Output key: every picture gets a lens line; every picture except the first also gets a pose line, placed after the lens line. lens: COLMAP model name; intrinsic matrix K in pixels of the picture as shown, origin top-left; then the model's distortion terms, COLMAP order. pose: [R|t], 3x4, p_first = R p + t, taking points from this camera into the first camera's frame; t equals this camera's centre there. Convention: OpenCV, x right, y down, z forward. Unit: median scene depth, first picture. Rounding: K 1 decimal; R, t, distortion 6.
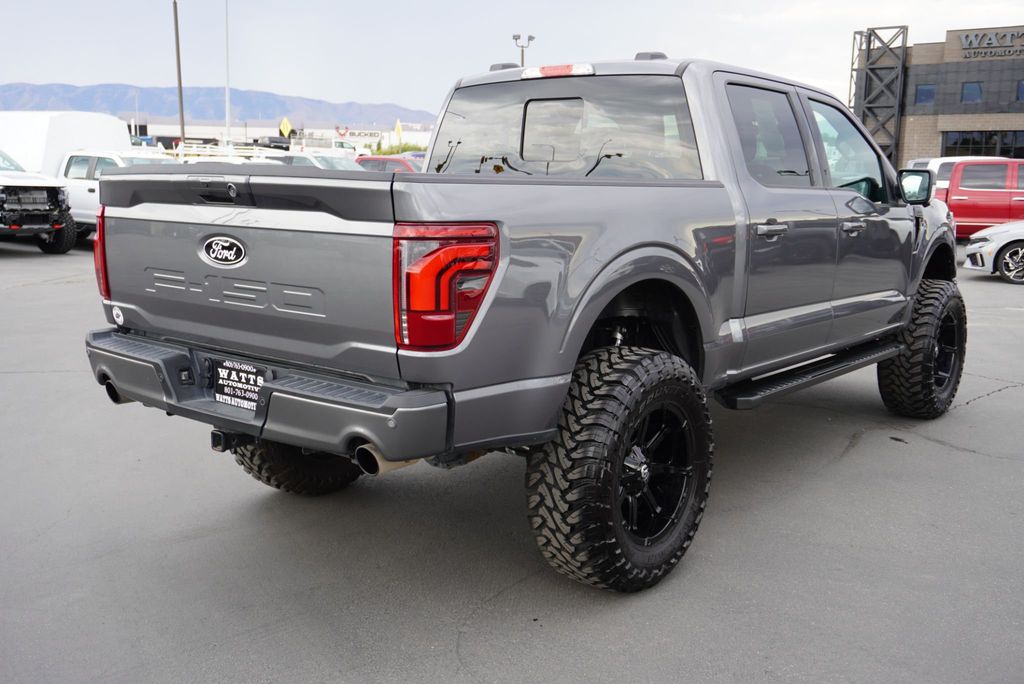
lens RADIAL K [[994.4, 0, 512.0], [0, 994.4, 342.0], [0, 0, 1]] dist [0.015063, 0.013261]
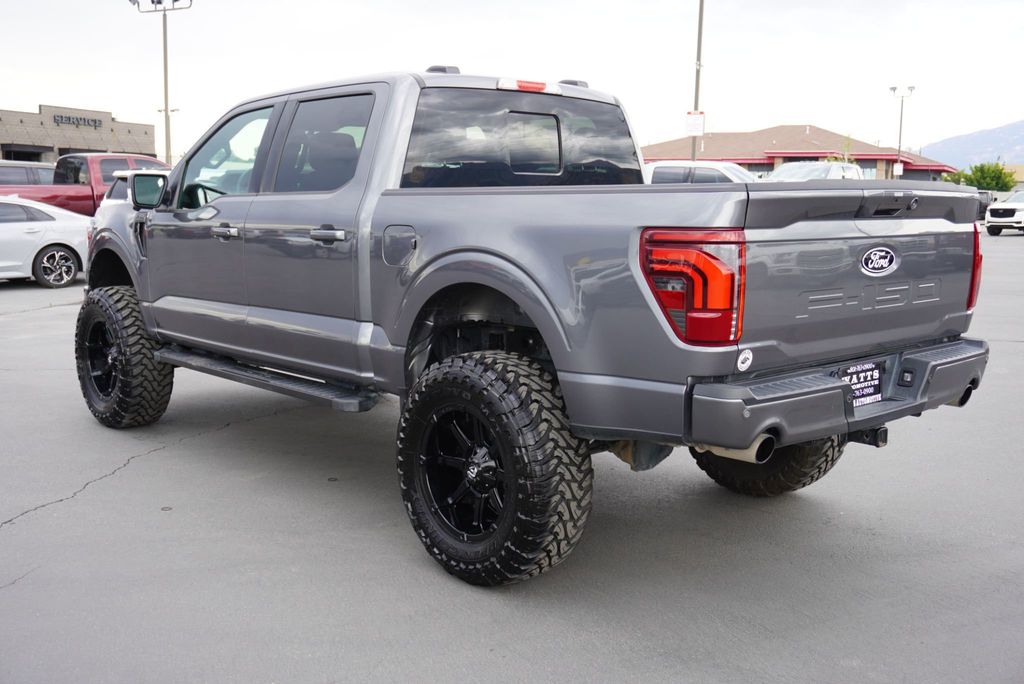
lens RADIAL K [[1039.6, 0, 508.0], [0, 1039.6, 329.6], [0, 0, 1]] dist [0.021212, 0.010954]
pose [[0.161785, -0.140032, 0.976840, -1.392850], [0.156950, 0.980932, 0.114625, -0.199481], [-0.974265, 0.134770, 0.180678, 1.134795]]
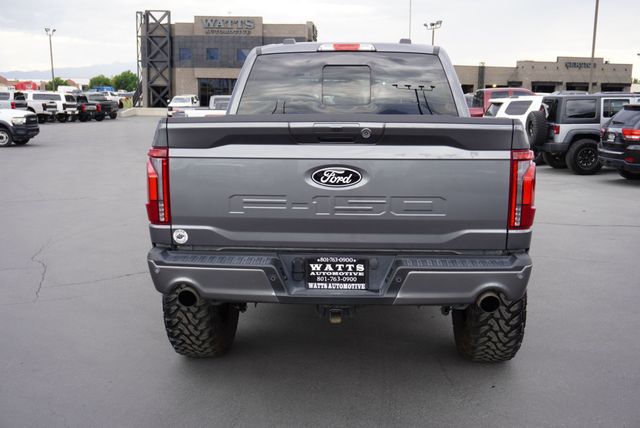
lens RADIAL K [[654.0, 0, 320.0], [0, 654.0, 214.0], [0, 0, 1]] dist [0.059746, 0.009493]
pose [[0.815375, -0.103707, 0.569569, -0.784082], [0.104298, 0.994041, 0.031685, -0.068210], [-0.569461, 0.033570, 0.821333, 0.259096]]
